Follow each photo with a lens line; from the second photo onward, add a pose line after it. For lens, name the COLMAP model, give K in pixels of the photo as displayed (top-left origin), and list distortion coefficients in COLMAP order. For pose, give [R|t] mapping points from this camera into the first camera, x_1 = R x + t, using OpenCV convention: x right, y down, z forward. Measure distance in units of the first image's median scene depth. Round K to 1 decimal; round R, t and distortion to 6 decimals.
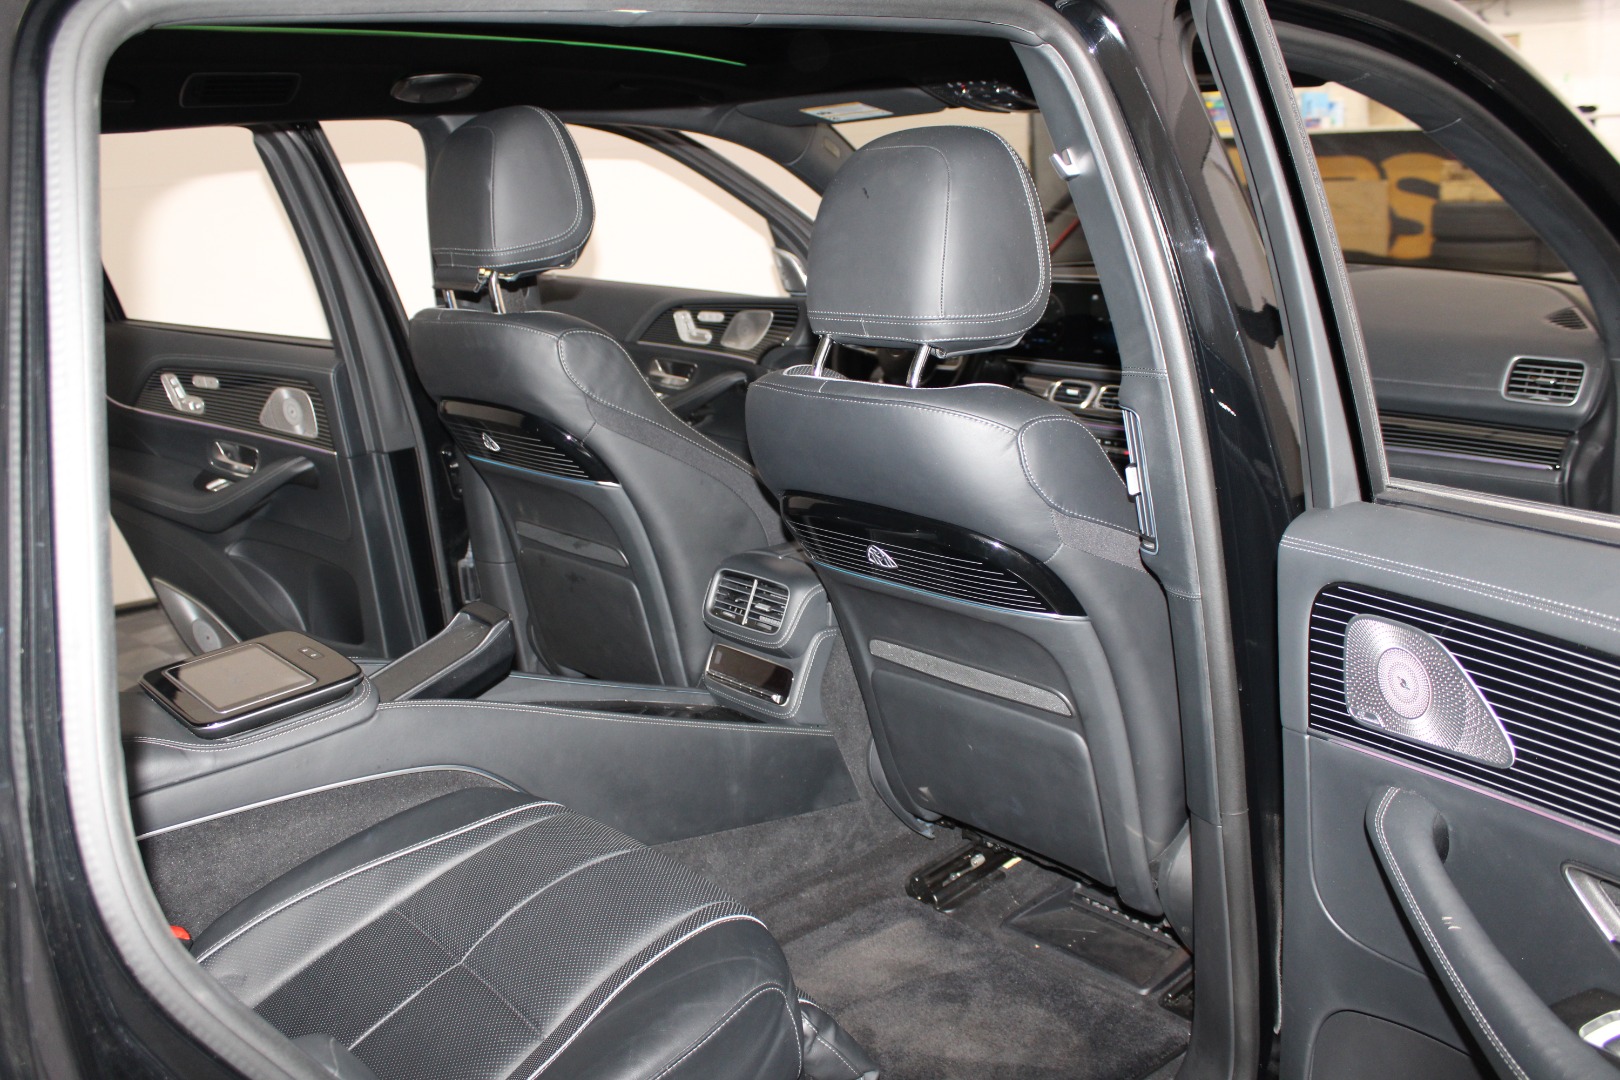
lens RADIAL K [[1465.4, 0, 812.1], [0, 1465.4, 538.1], [0, 0, 1]] dist [-0.085588, 0.065244]
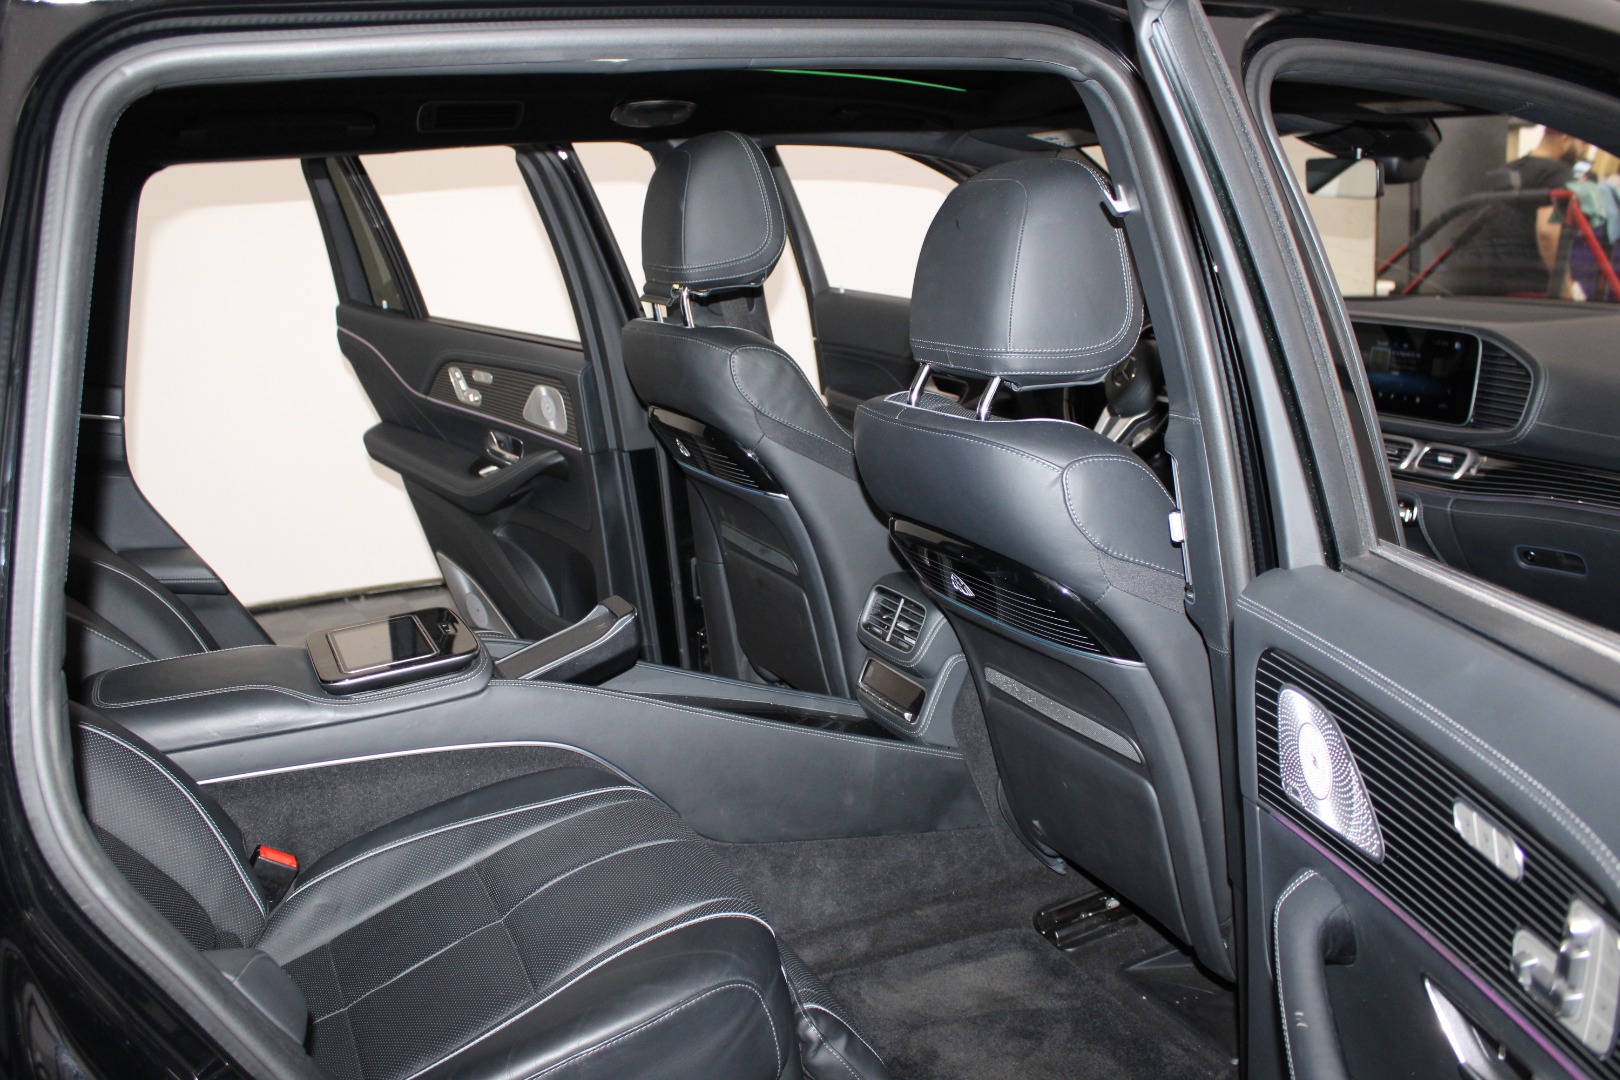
lens RADIAL K [[1465.4, 0, 800.3], [0, 1465.4, 548.2], [0, 0, 1]] dist [-0.085588, 0.065244]
pose [[0.960876, 0.077834, -0.265817, 0.192633], [-0.078298, 0.996891, 0.008868, -0.011672], [0.265681, 0.012292, 0.963983, -0.000445]]
